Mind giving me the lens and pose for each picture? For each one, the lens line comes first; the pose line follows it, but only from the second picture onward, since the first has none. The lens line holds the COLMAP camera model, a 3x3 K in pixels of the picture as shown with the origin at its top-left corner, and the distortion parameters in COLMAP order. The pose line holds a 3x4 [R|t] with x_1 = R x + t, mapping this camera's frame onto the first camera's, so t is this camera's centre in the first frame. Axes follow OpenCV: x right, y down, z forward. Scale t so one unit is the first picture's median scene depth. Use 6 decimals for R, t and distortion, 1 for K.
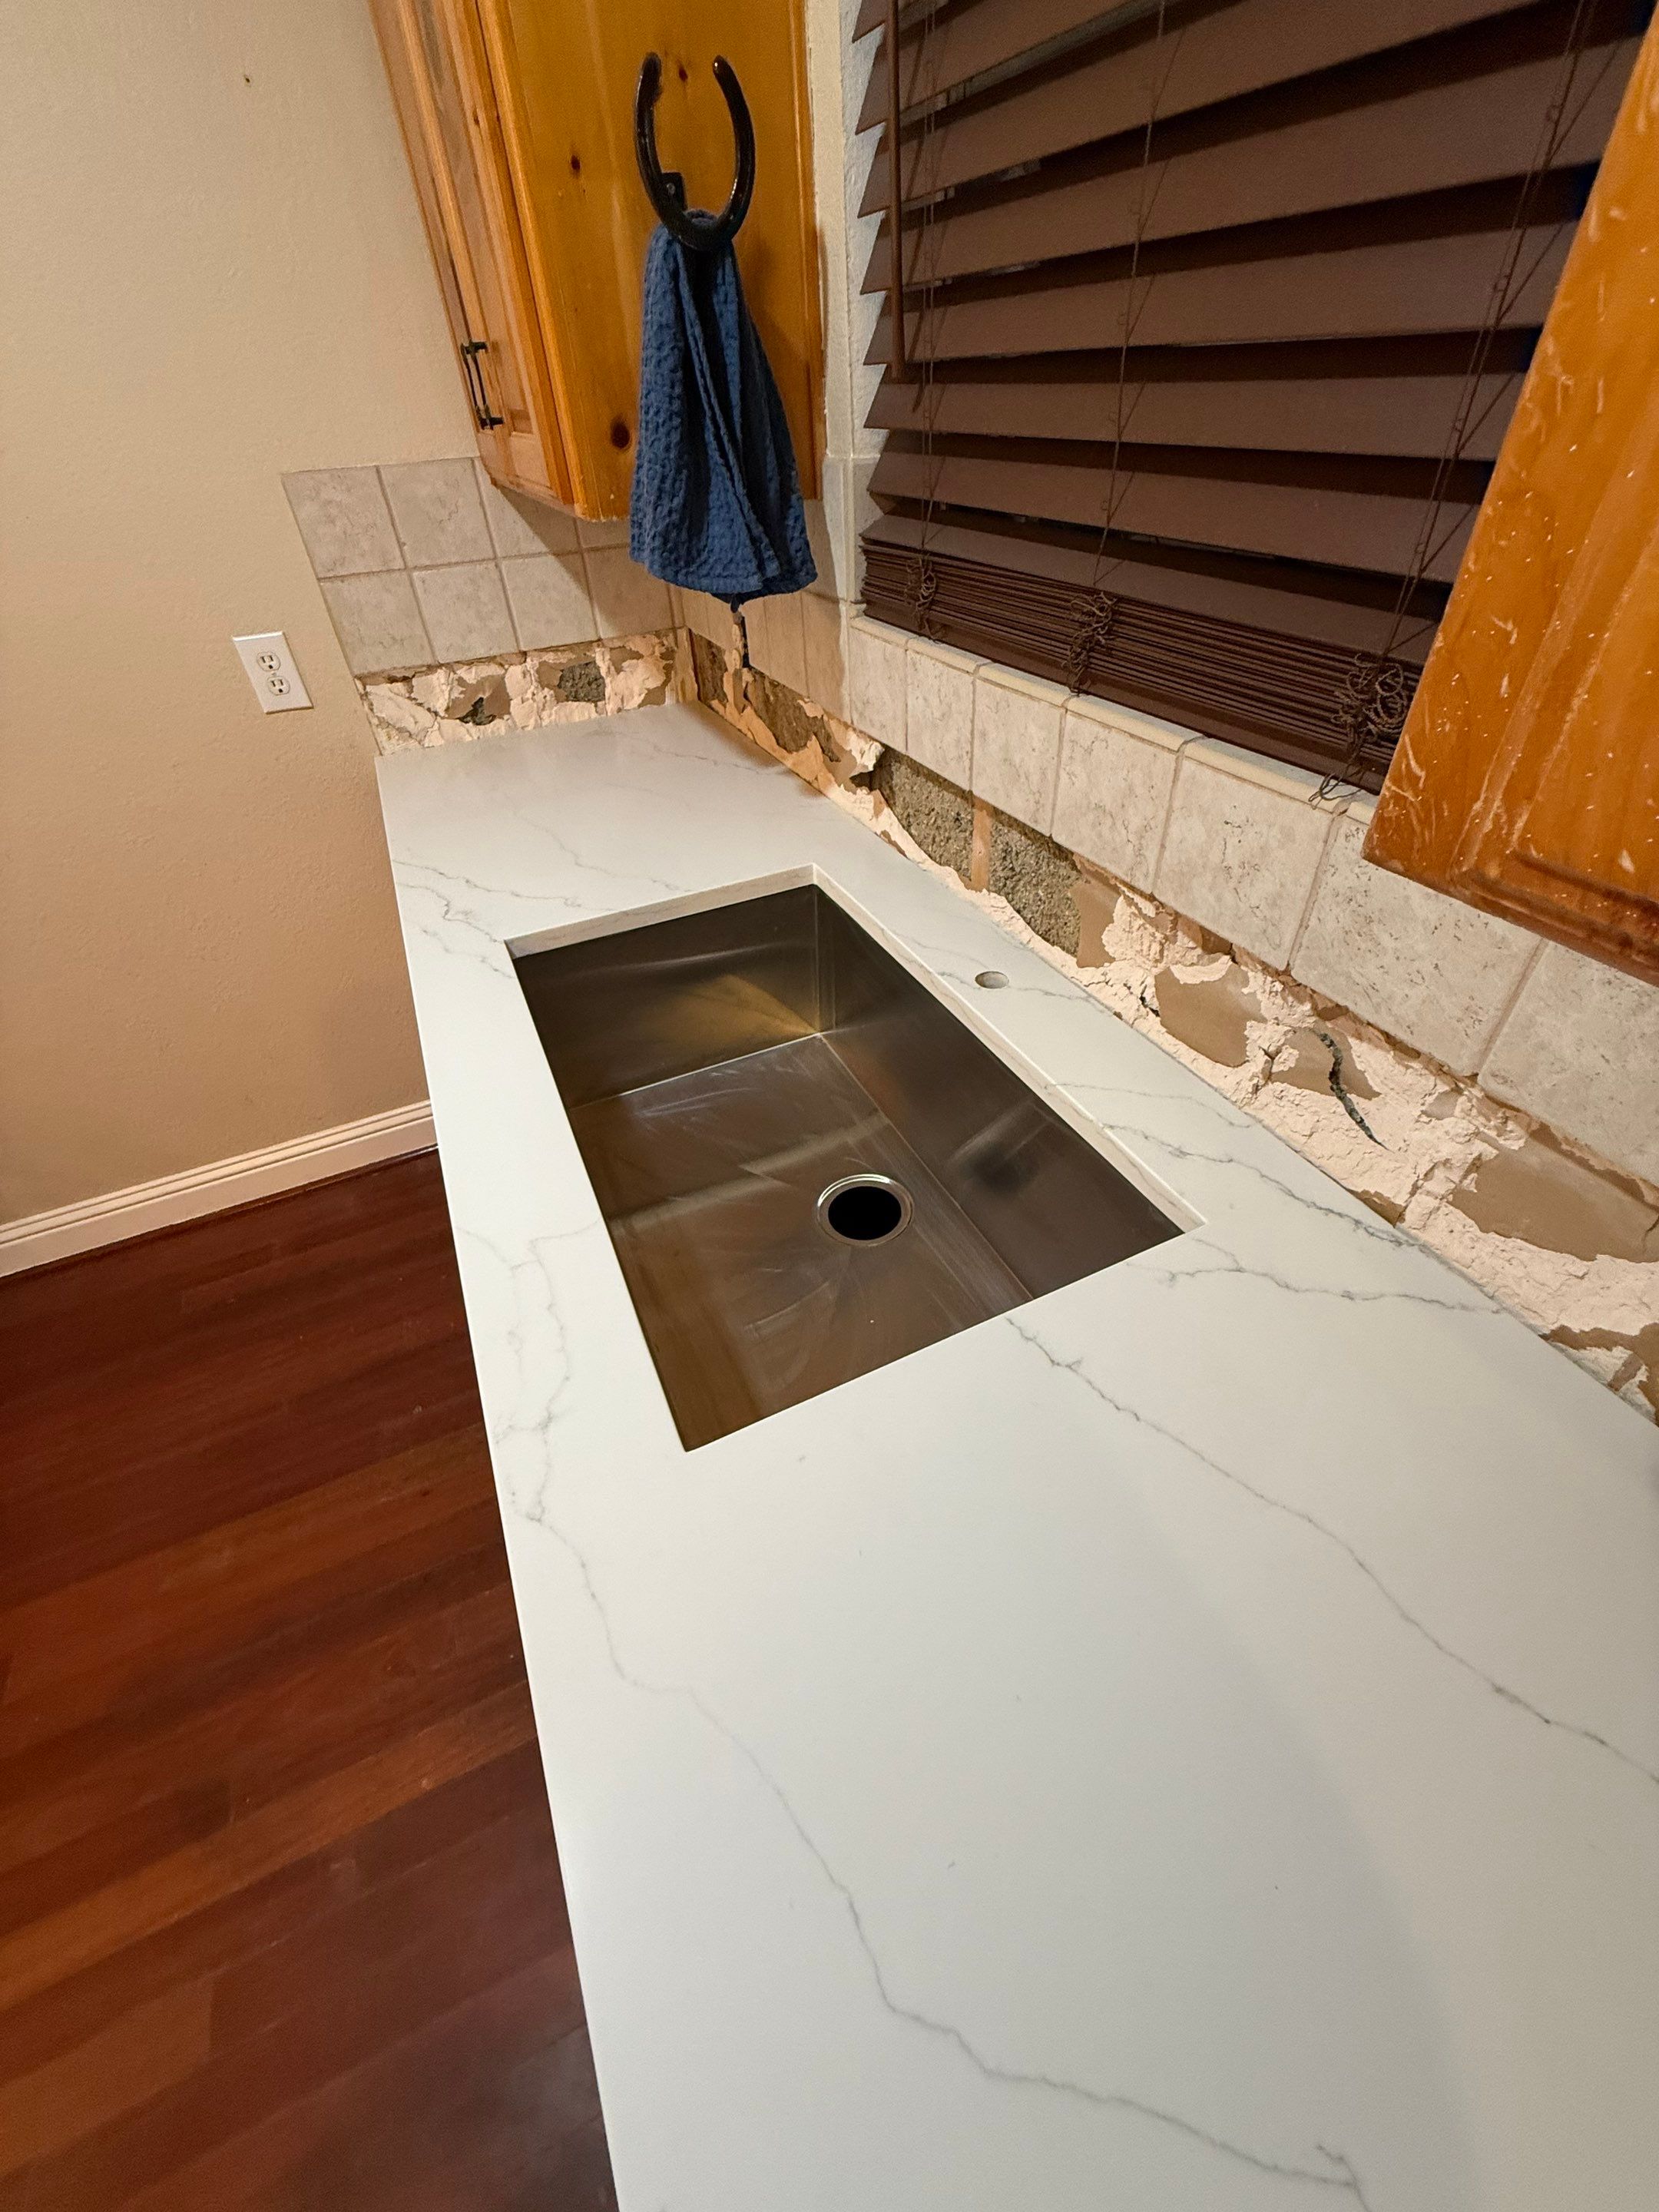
lens RADIAL K [[876.8, 0, 822.9], [0, 876.8, 1110.9], [0, 0, 1]] dist [-0.002648, -0.001030]
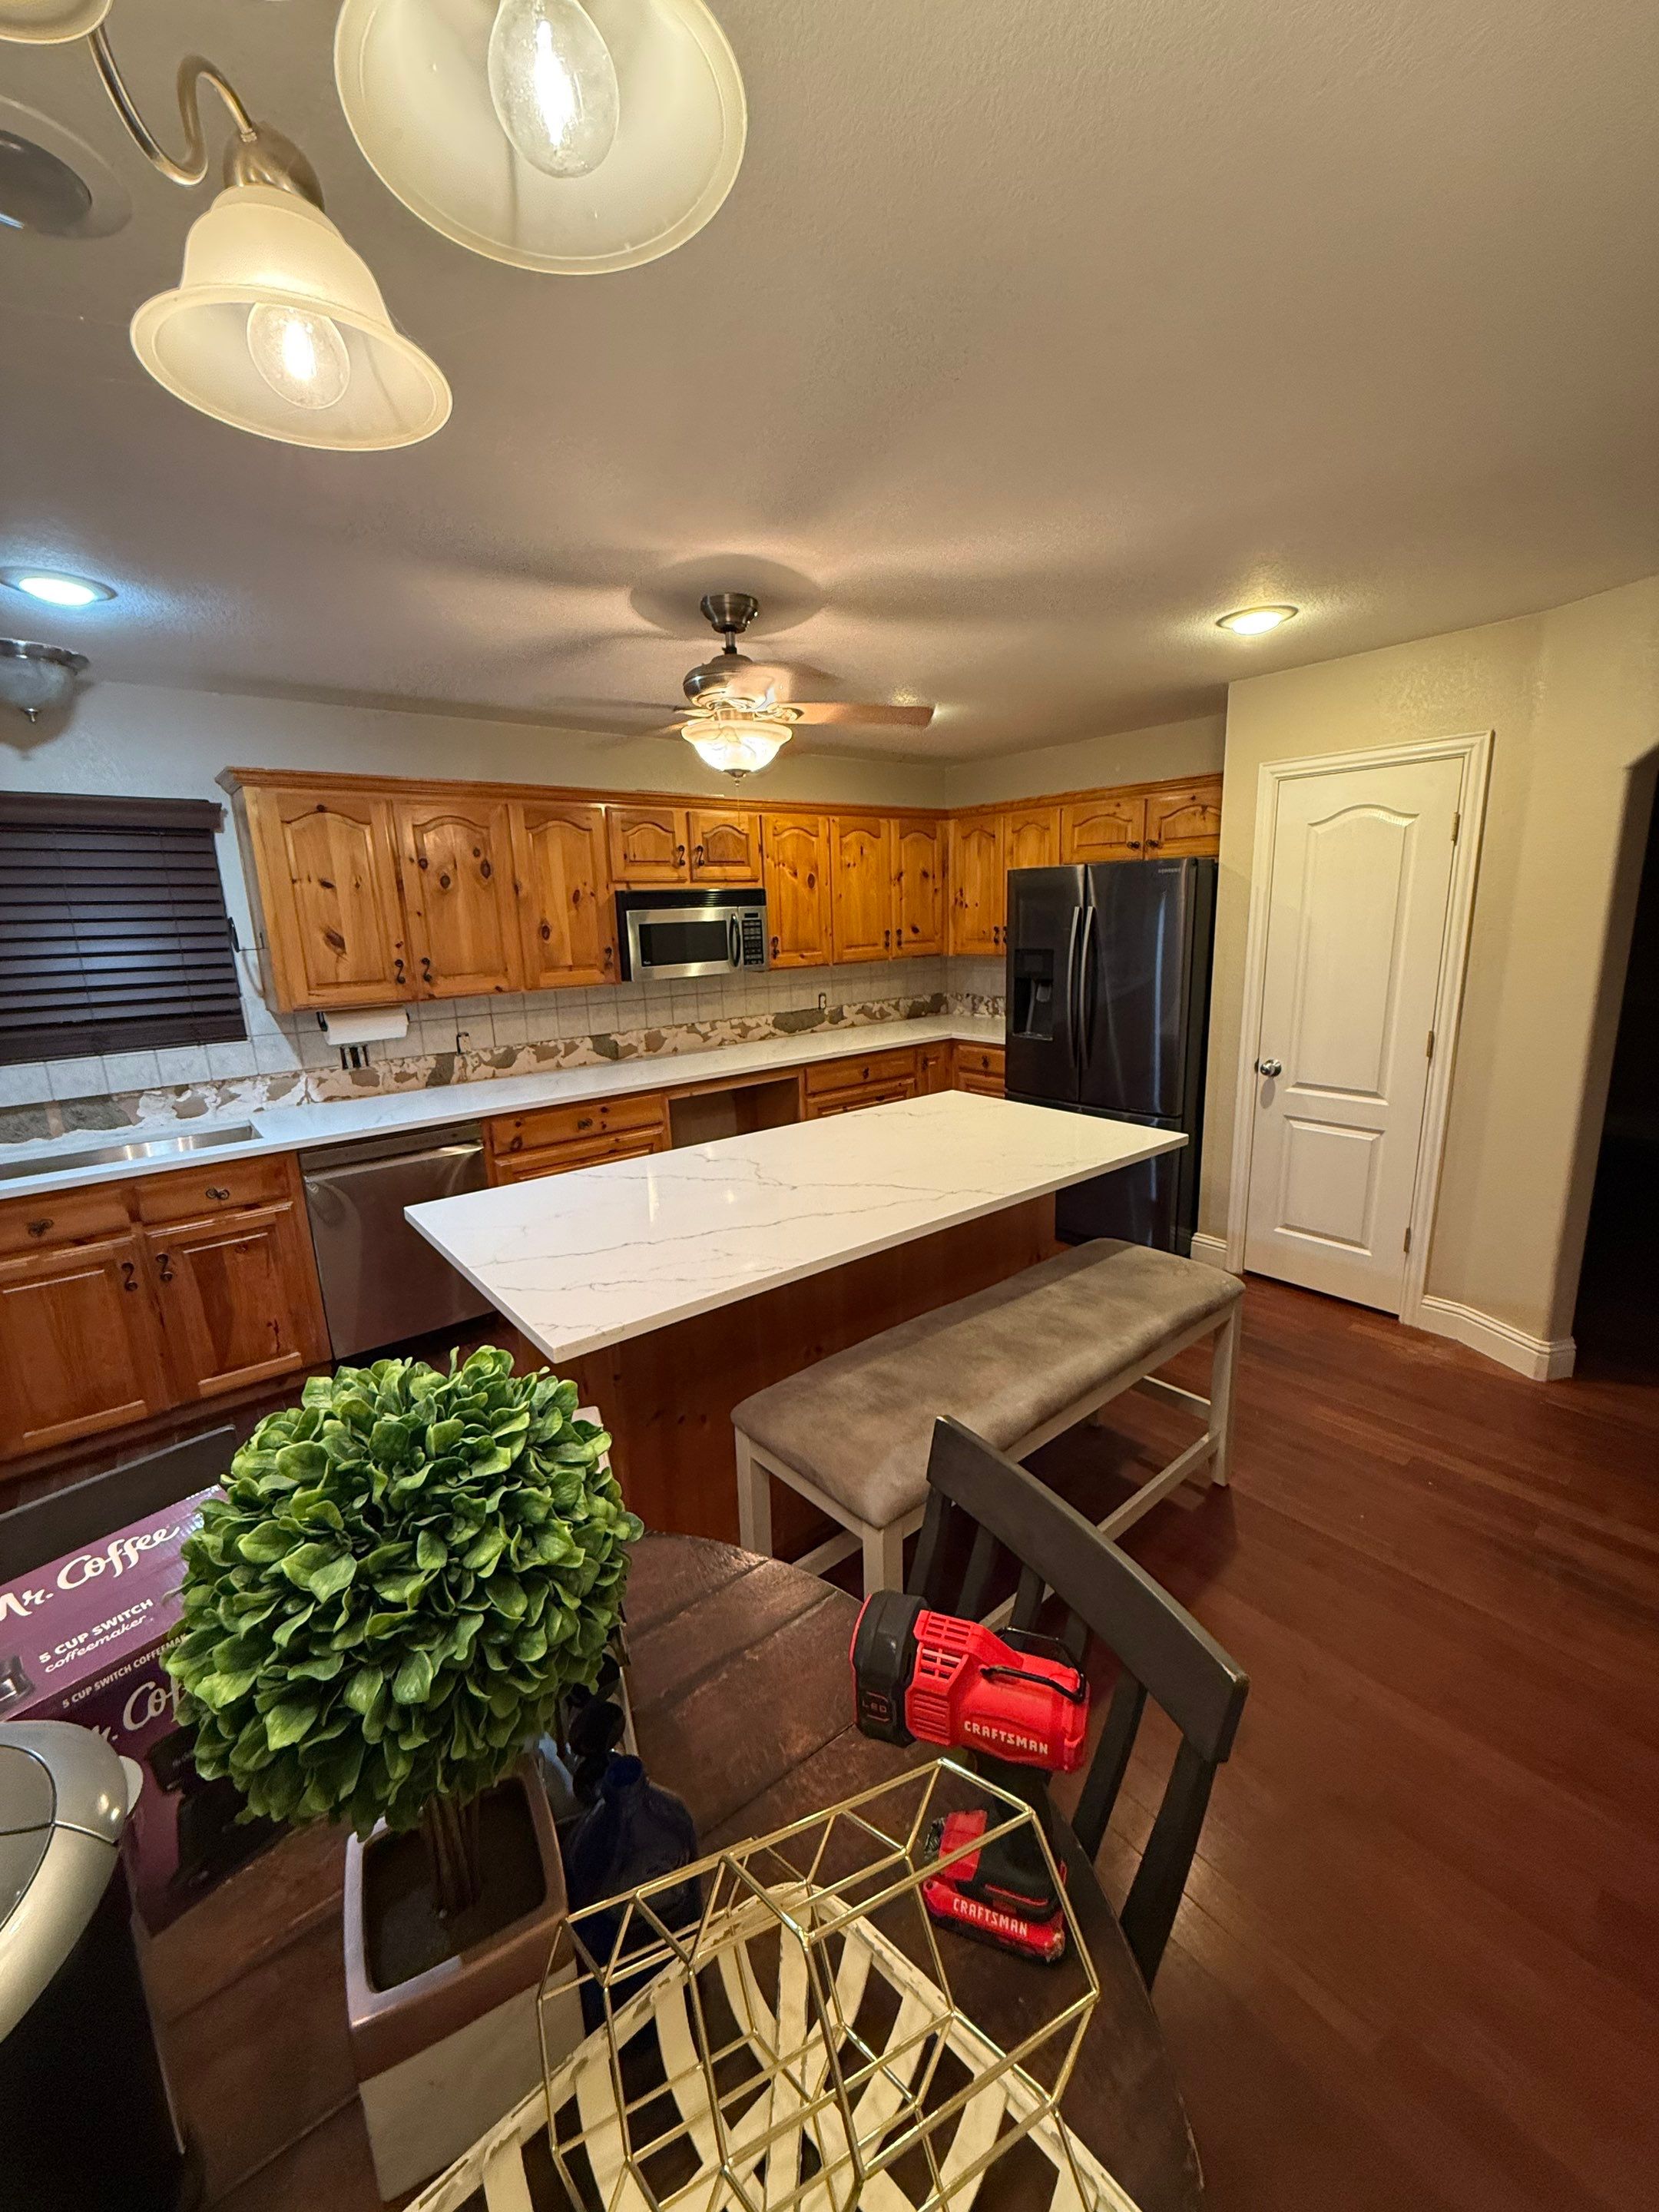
lens RADIAL K [[876.8, 0, 825.0], [0, 876.8, 1106.0], [0, 0, 1]] dist [-0.002648, -0.001030]
pose [[-0.234922, -0.160988, 0.958590, -2.659700], [0.659318, 0.698245, 0.278844, 0.447969], [-0.714221, 0.697522, -0.057891, -0.566338]]
